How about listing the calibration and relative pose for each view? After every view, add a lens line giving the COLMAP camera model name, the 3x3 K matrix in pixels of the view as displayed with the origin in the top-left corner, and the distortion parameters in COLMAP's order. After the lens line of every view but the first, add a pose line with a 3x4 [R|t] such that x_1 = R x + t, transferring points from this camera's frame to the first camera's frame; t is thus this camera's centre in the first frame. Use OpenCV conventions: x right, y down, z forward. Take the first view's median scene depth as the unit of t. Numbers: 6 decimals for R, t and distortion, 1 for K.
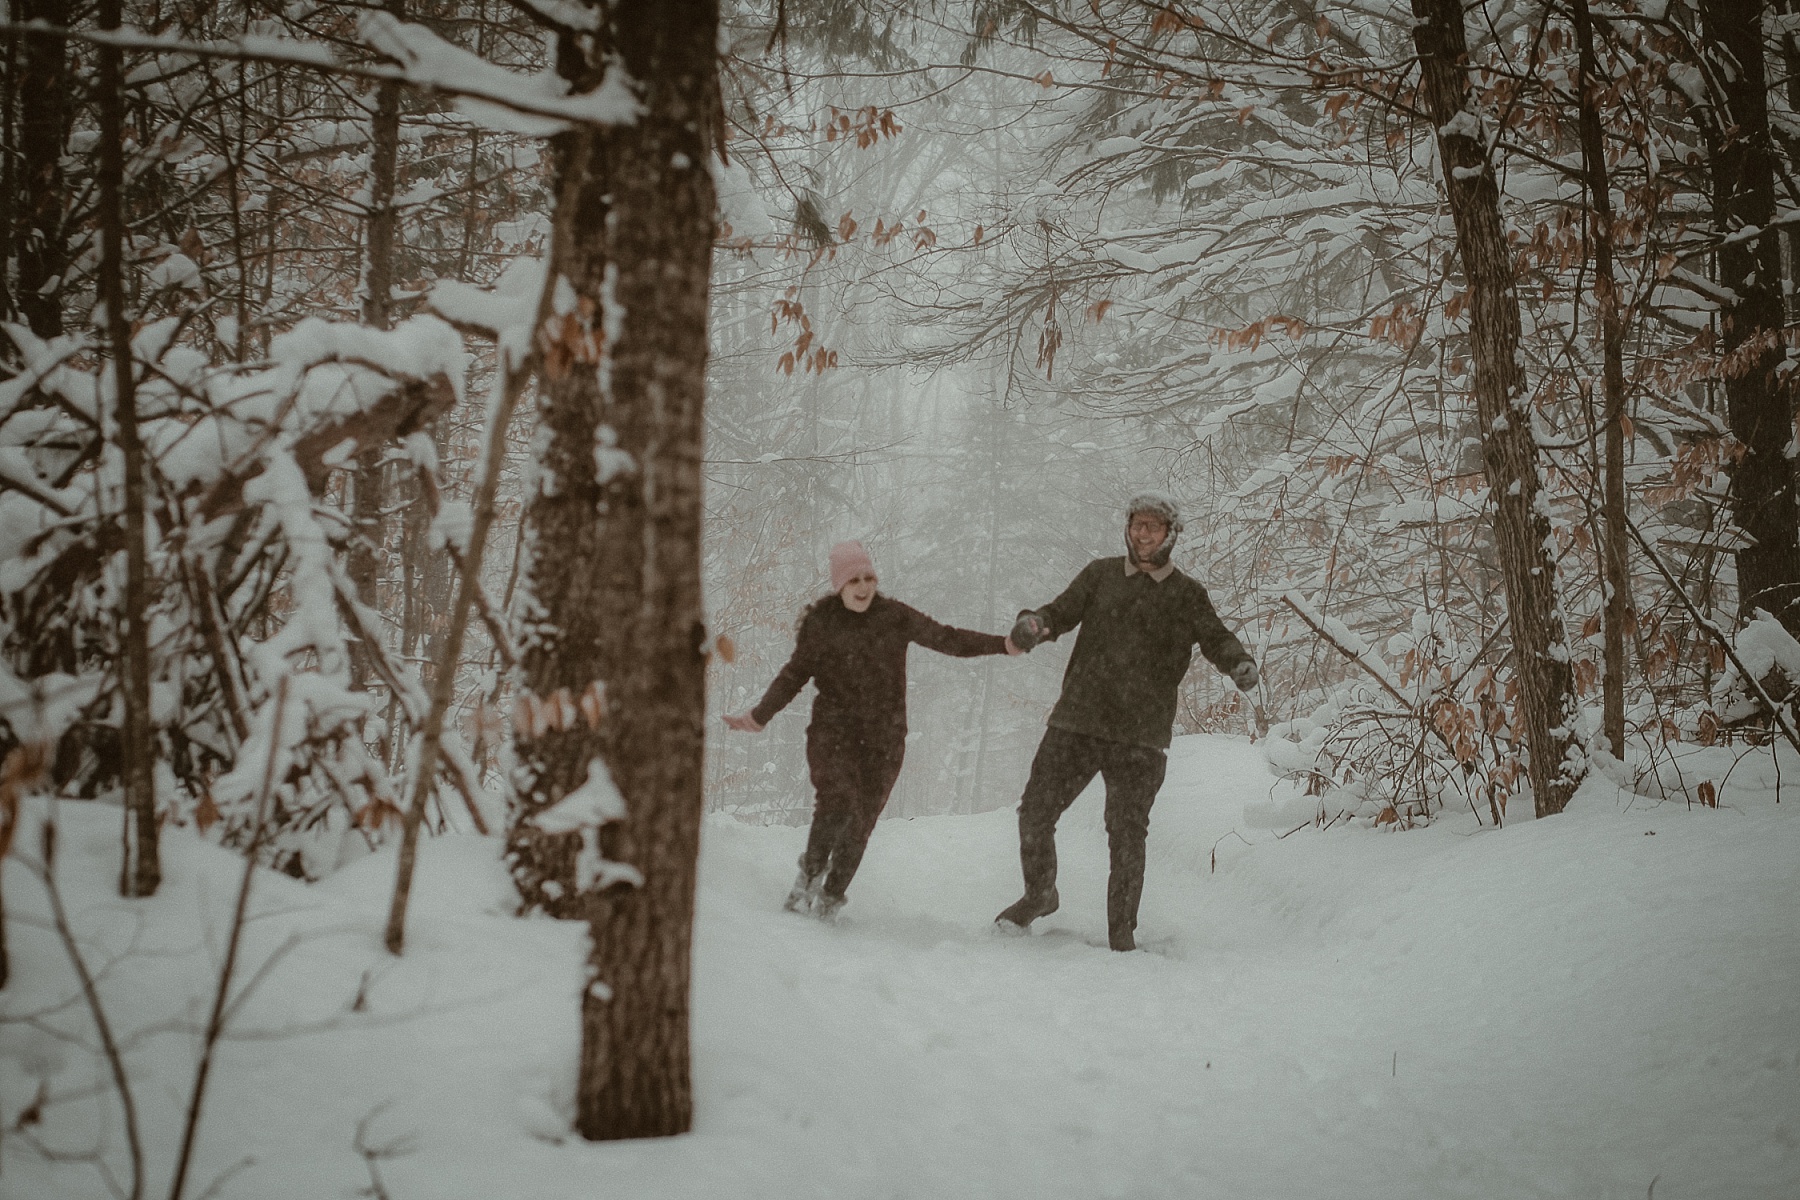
lens RADIAL K [[4835.7, 0, 900.9], [0, 4835.7, 596.0], [0, 0, 1]] dist [0.120652, 0.000000]
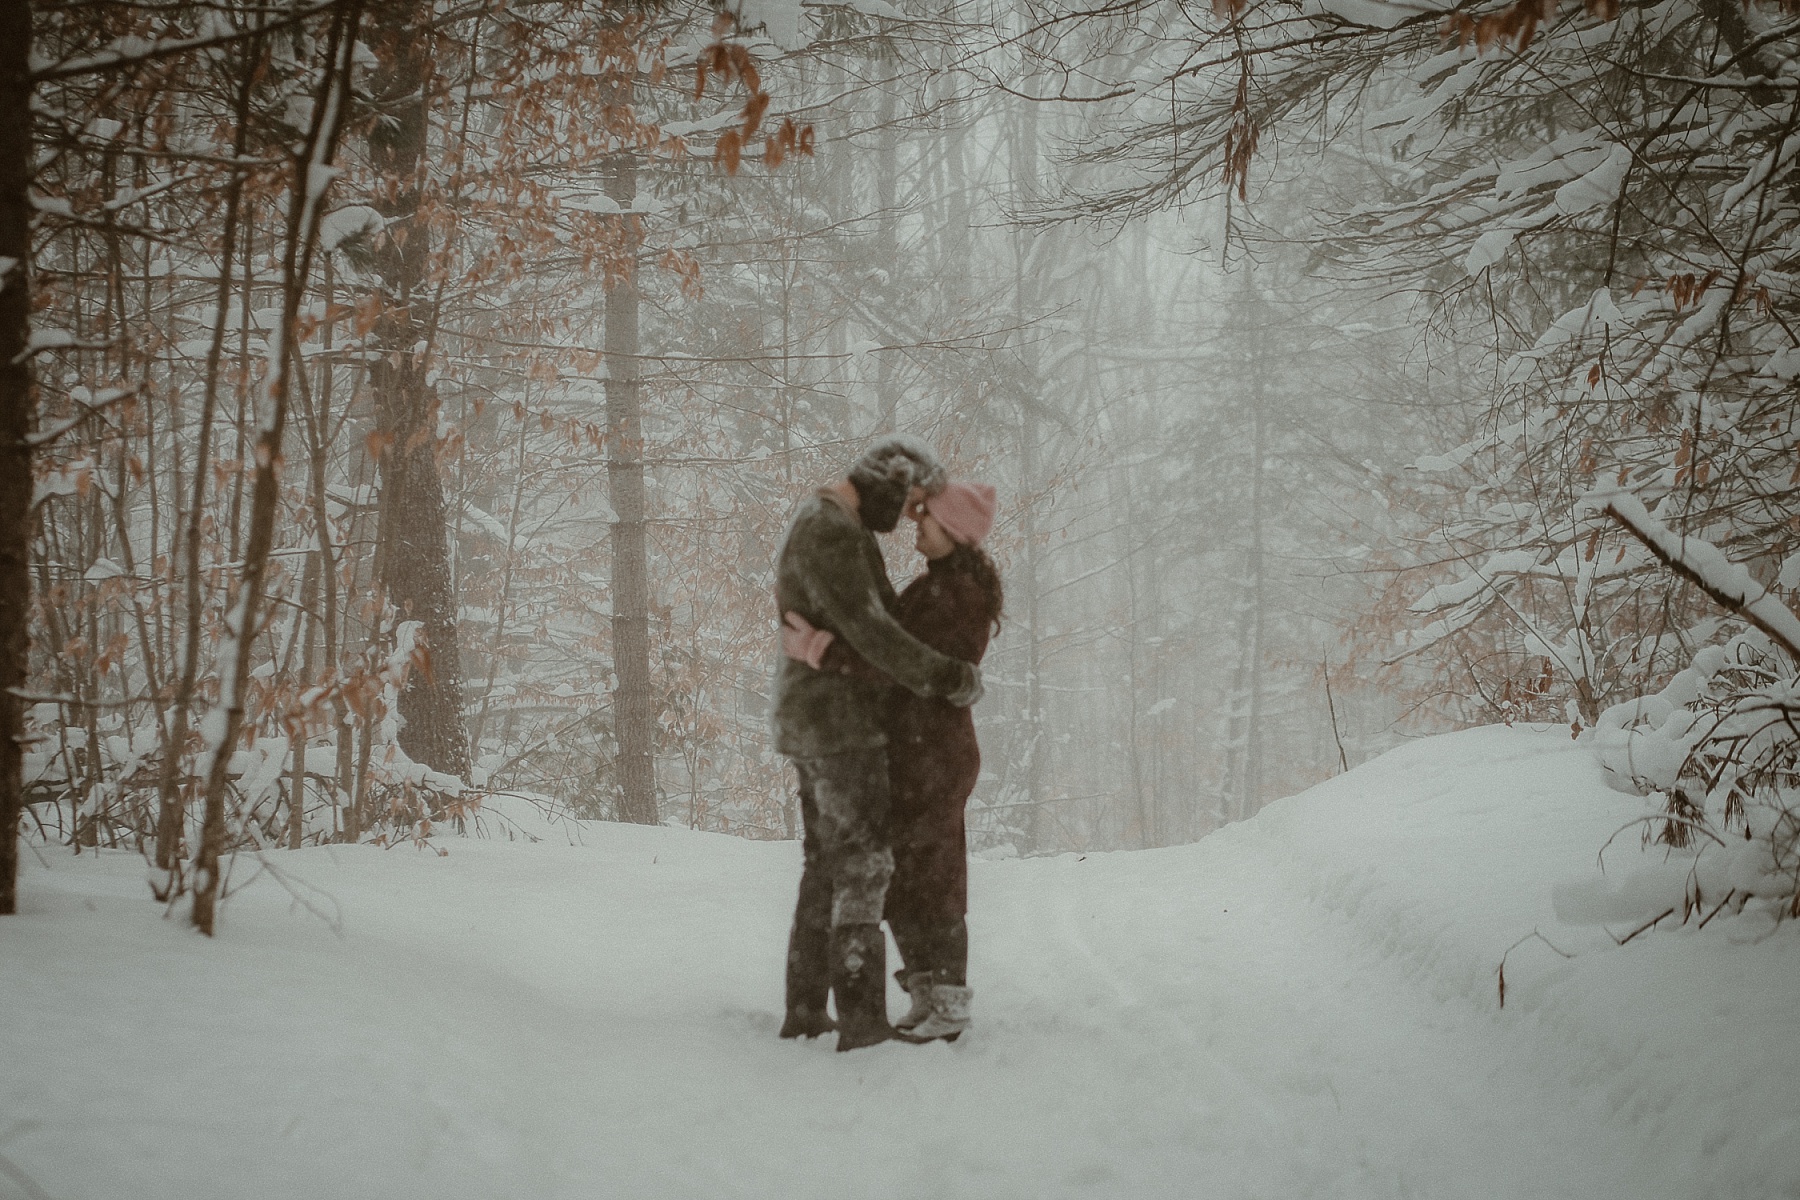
lens RADIAL K [[4835.7, 0, 906.8], [0, 4835.7, 609.9], [0, 0, 1]] dist [0.120652, 0.000000]
pose [[0.996310, -0.050103, -0.069680, 0.037313], [0.051177, 0.998595, 0.013725, 0.000157], [0.068894, -0.017240, 0.997475, 0.438777]]
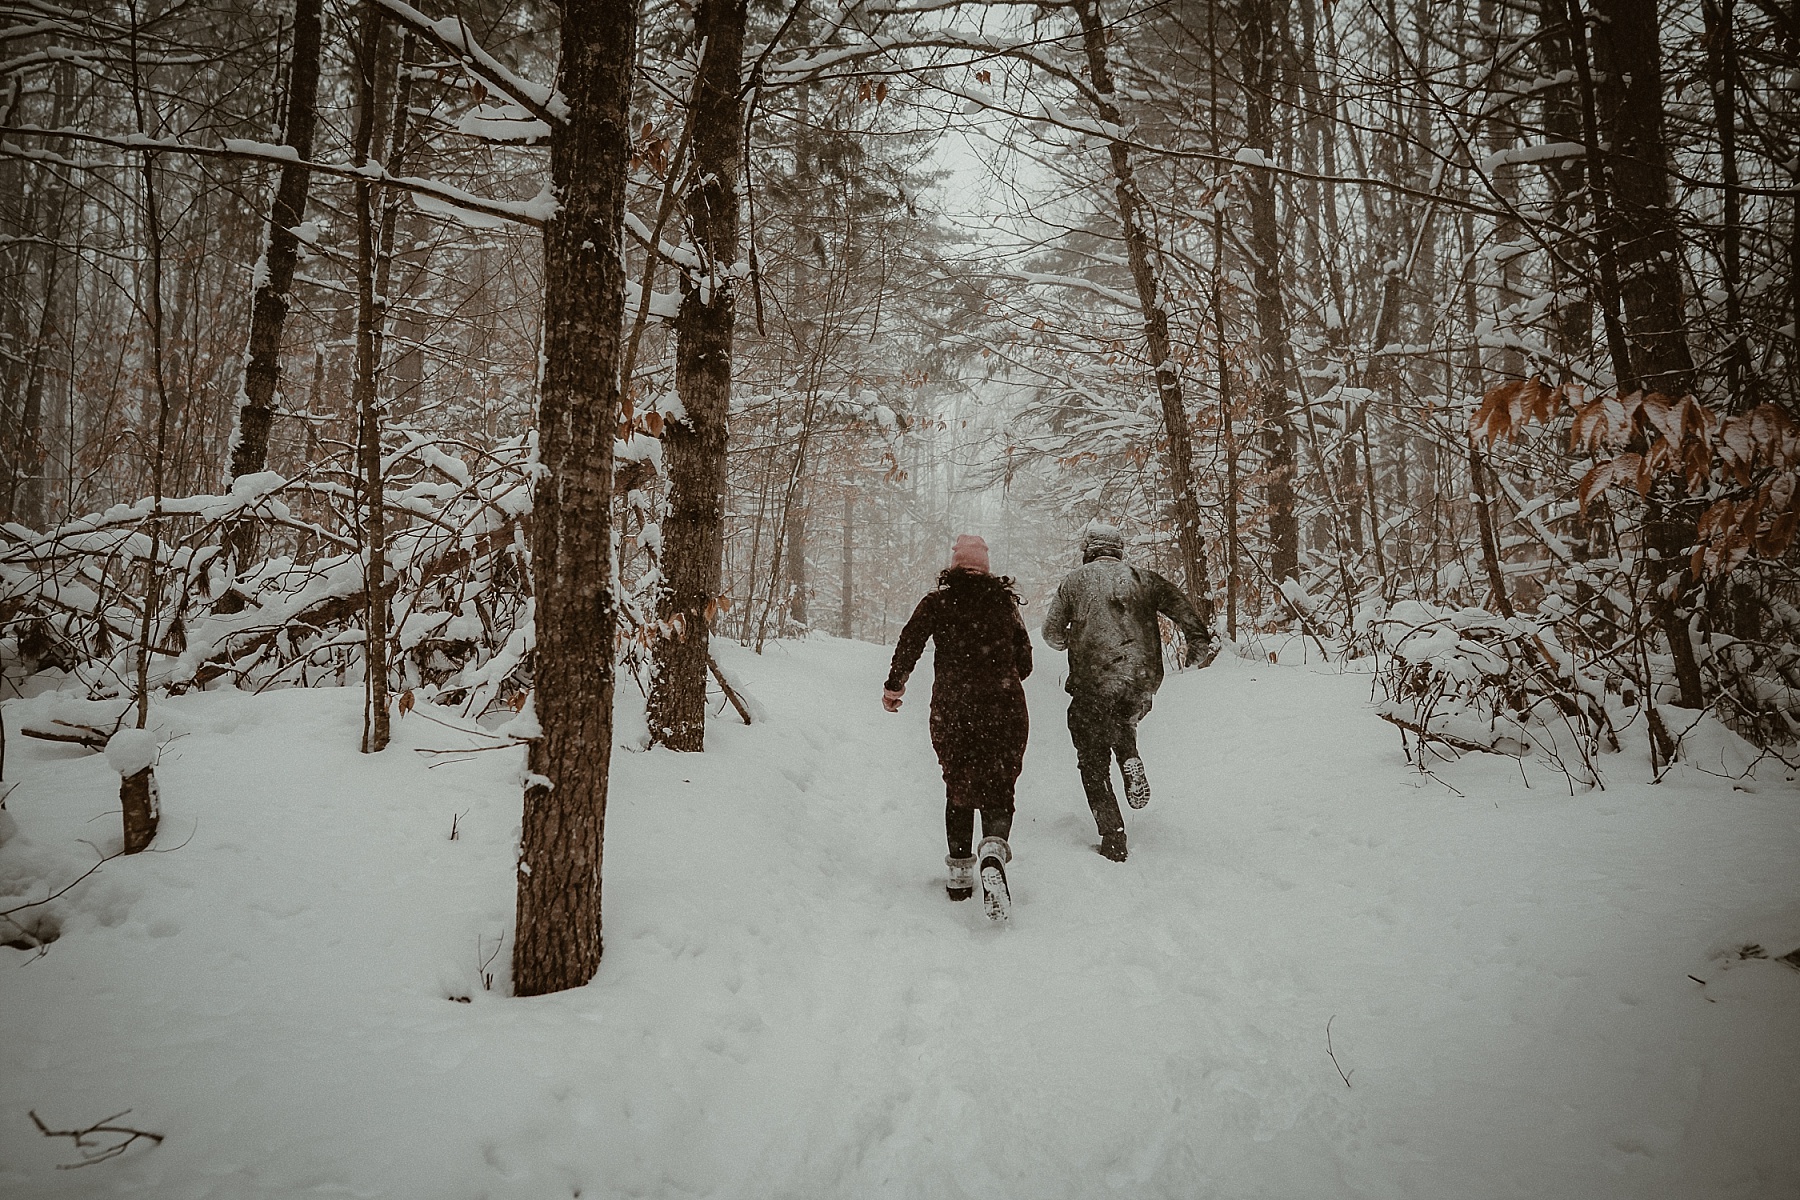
lens RADIAL K [[1318.0, 0, 885.1], [0, 1318.0, 594.8], [0, 0, 1]] dist [0.043048, -0.001514]
pose [[0.996079, 0.000266, -0.088466, 0.036542], [0.001295, 0.999844, 0.017595, 0.000049], [0.088457, -0.017641, 0.995924, 0.343655]]
